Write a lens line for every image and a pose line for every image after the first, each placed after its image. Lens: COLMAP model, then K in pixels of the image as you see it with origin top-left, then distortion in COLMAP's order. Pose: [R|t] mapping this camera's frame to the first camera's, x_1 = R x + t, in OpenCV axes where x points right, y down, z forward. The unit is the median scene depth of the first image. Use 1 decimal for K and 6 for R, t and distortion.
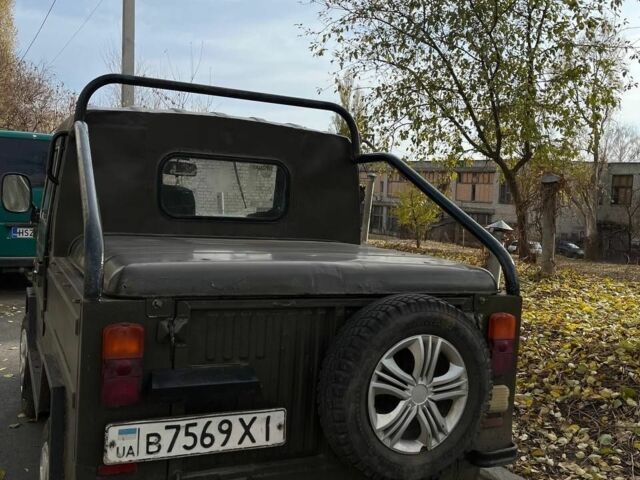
lens RADIAL K [[648.8, 0, 320.0], [0, 648.8, 240.0], [0, 0, 1]] dist [0.015700, 0.021203]
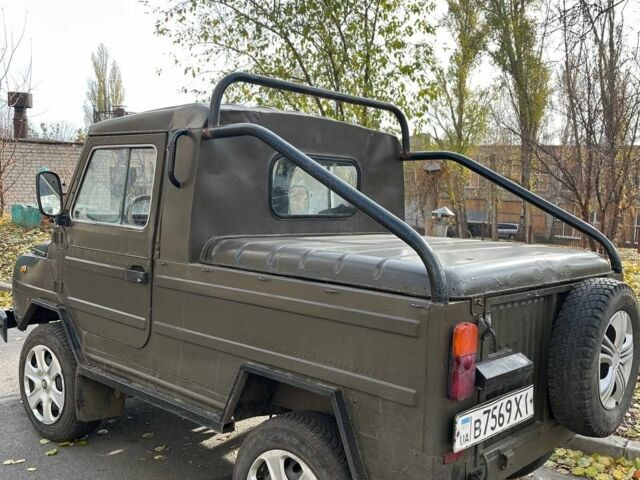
lens RADIAL K [[648.8, 0, 320.0], [0, 648.8, 240.0], [0, 0, 1]] dist [0.015700, 0.021203]
pose [[0.931415, -0.043966, 0.361292, -0.829615], [0.032649, 0.998768, 0.037371, -0.054377], [-0.362490, -0.023012, 0.931703, 0.066541]]
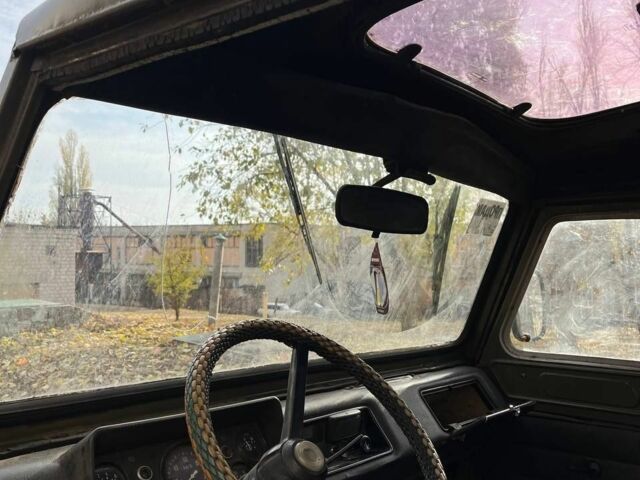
lens RADIAL K [[648.8, 0, 320.0], [0, 648.8, 240.0], [0, 0, 1]] dist [0.015700, 0.021203]
pose [[0.911775, -0.008760, 0.410597, -0.771158], [0.049312, 0.994875, -0.088277, -0.126249], [-0.407719, 0.100736, 0.907534, 1.262418]]
